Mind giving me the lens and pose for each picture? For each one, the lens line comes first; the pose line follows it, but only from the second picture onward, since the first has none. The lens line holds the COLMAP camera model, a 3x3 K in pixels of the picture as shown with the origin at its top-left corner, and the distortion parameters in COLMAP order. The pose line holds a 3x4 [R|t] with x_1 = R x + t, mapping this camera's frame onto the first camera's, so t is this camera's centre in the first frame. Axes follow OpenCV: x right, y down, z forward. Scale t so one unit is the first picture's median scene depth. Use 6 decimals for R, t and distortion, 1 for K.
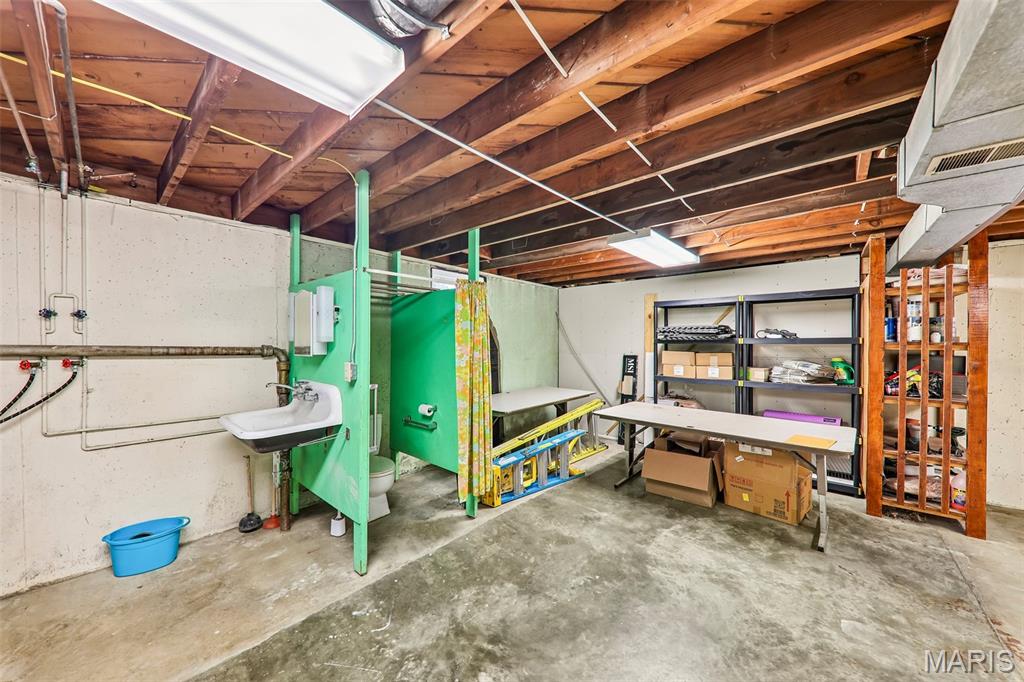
lens RADIAL K [[356.0, 0, 510.5], [0, 356.0, 343.4], [0, 0, 1]] dist [0.017665, -0.008610]
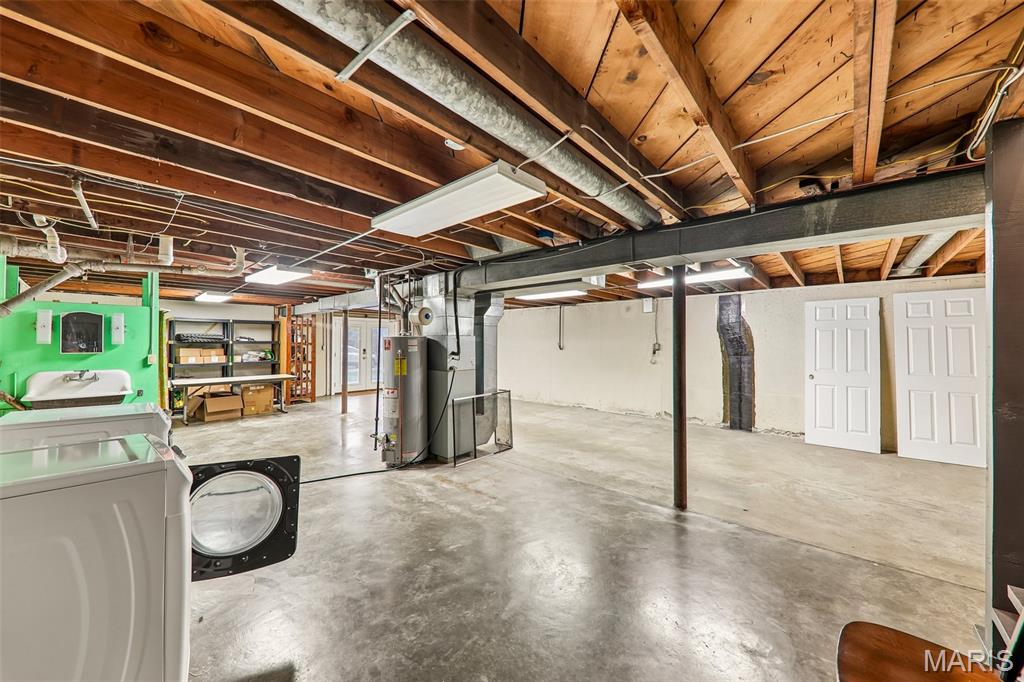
lens RADIAL K [[369.0, 0, 512.0], [0, 369.0, 341.0], [0, 0, 1]] dist [0.018216, -0.009949]
pose [[0.011093, 0.002546, 0.999935, -2.115921], [-0.000362, 0.999997, -0.002542, -0.015010], [-0.999938, -0.000334, 0.011094, -0.873733]]
